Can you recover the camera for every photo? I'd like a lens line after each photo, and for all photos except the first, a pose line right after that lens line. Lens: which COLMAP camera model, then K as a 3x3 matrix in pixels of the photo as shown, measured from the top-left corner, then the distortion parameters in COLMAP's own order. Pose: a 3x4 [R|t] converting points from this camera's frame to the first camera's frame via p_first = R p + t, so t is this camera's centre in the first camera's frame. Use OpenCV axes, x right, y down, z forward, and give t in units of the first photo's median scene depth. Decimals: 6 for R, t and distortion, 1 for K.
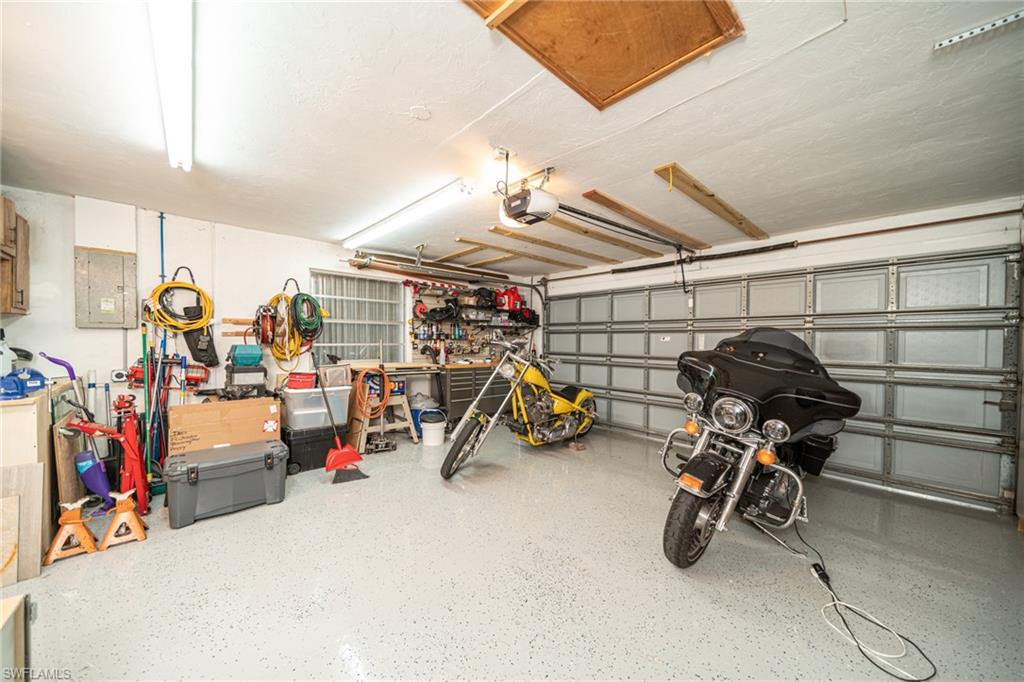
lens RADIAL K [[360.1, 0, 512.4], [0, 360.1, 343.2], [0, 0, 1]] dist [-0.008000, -0.000907]
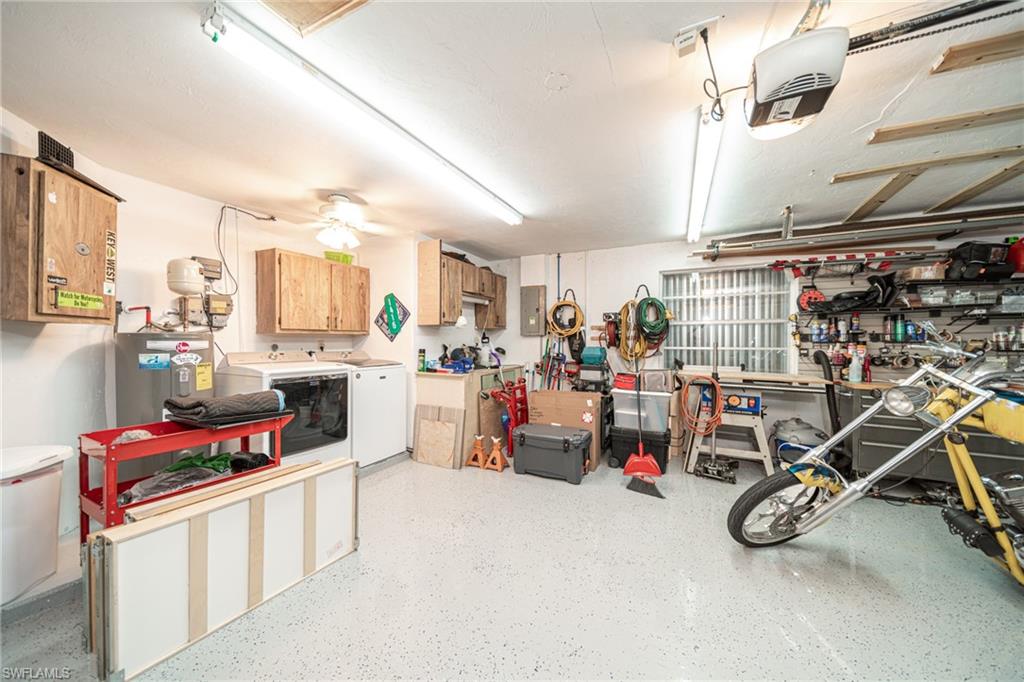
lens RADIAL K [[360.1, 0, 511.9], [0, 360.1, 341.6], [0, 0, 1]] dist [-0.008000, -0.000907]
pose [[0.328736, -0.007922, -0.944389, 0.257223], [-0.008984, 0.999893, -0.011514, 0.002233], [0.944379, 0.012270, 0.328630, 0.292550]]
